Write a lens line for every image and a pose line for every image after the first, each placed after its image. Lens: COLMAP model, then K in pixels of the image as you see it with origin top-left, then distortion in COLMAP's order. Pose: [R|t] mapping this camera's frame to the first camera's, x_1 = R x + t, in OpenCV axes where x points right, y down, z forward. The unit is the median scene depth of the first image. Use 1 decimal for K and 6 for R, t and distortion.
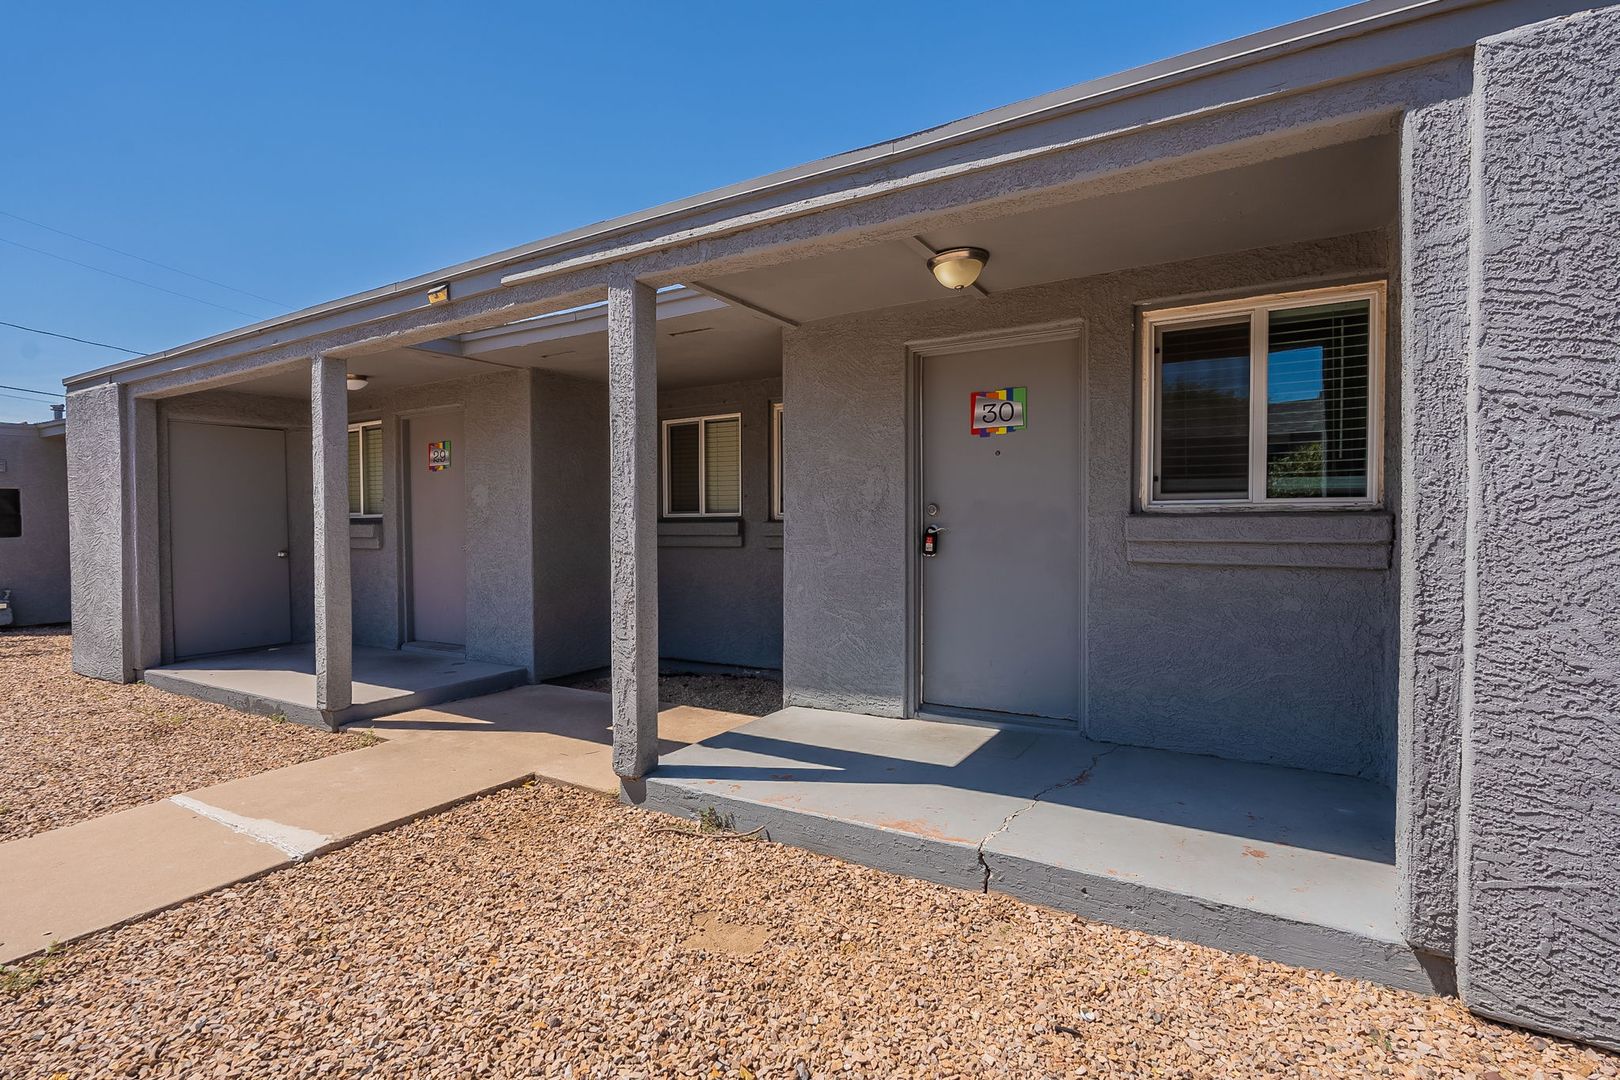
lens RADIAL K [[762.2, 0, 814.4], [0, 762.2, 541.9], [0, 0, 1]] dist [-0.003849, -0.000654]
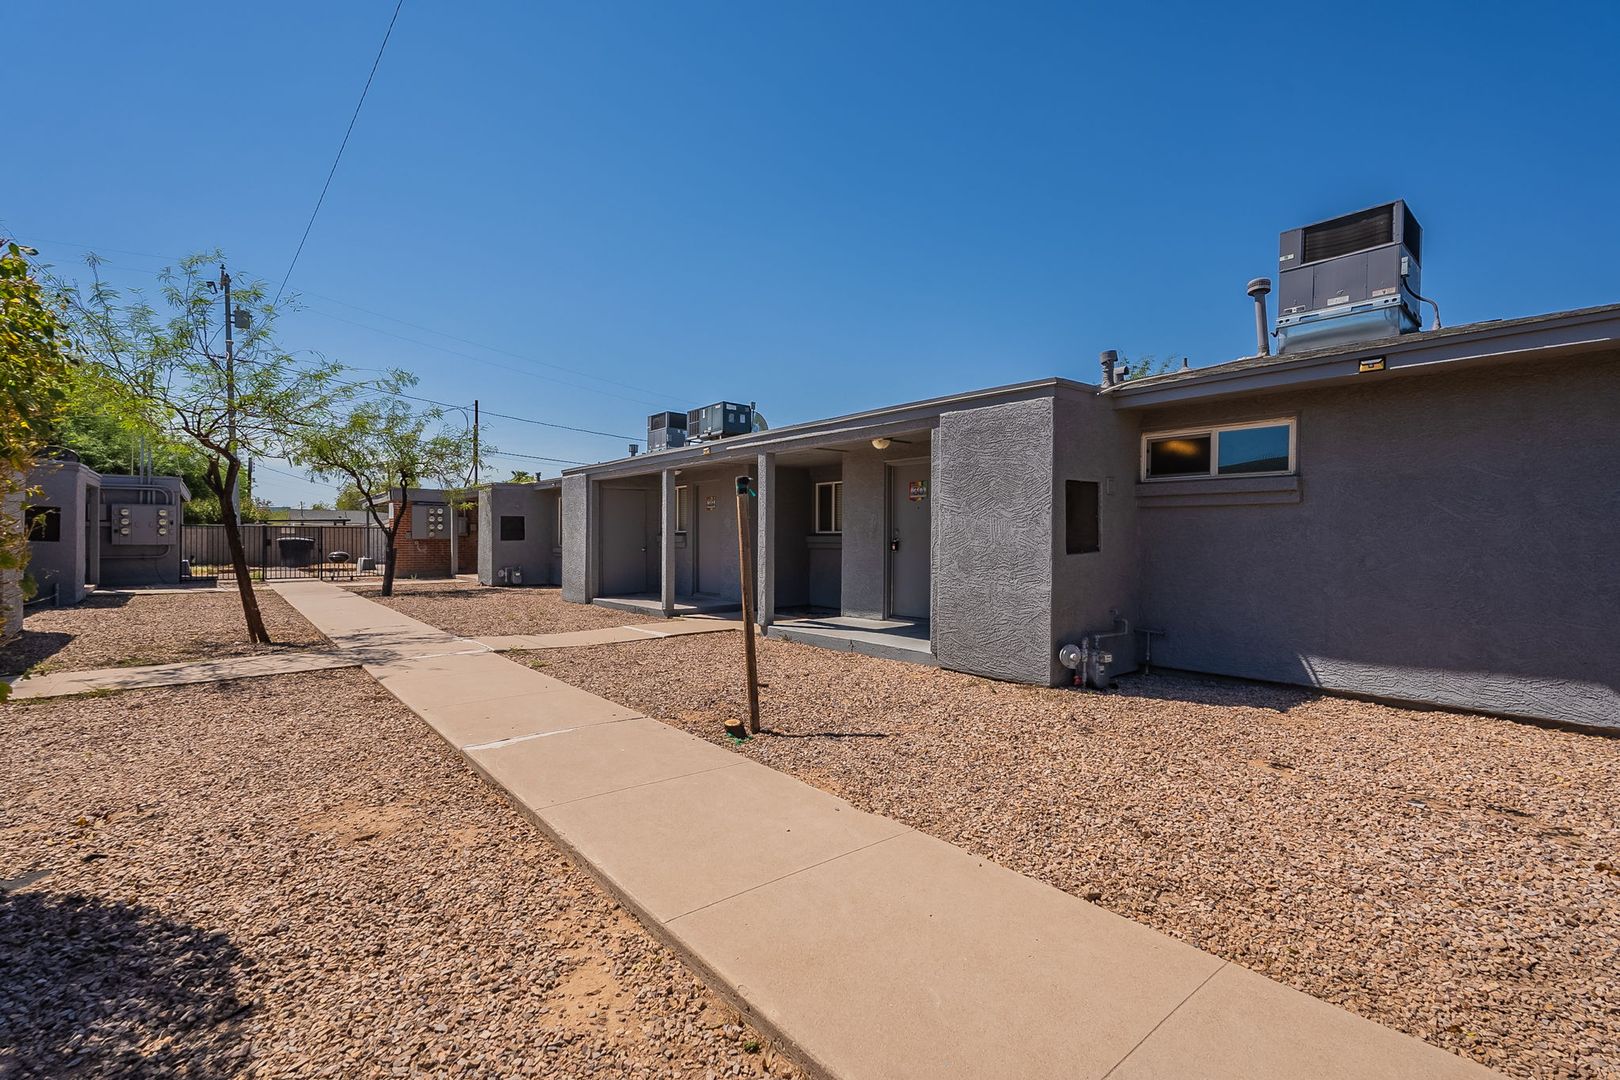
lens RADIAL K [[727.1, 0, 809.3], [0, 727.1, 537.1], [0, 0, 1]] dist [-0.002469, -0.000408]
pose [[0.940870, 0.009394, -0.338638, 0.611492], [-0.017036, 0.999663, -0.019602, 0.020593], [0.338340, 0.024212, 0.940712, -1.095927]]
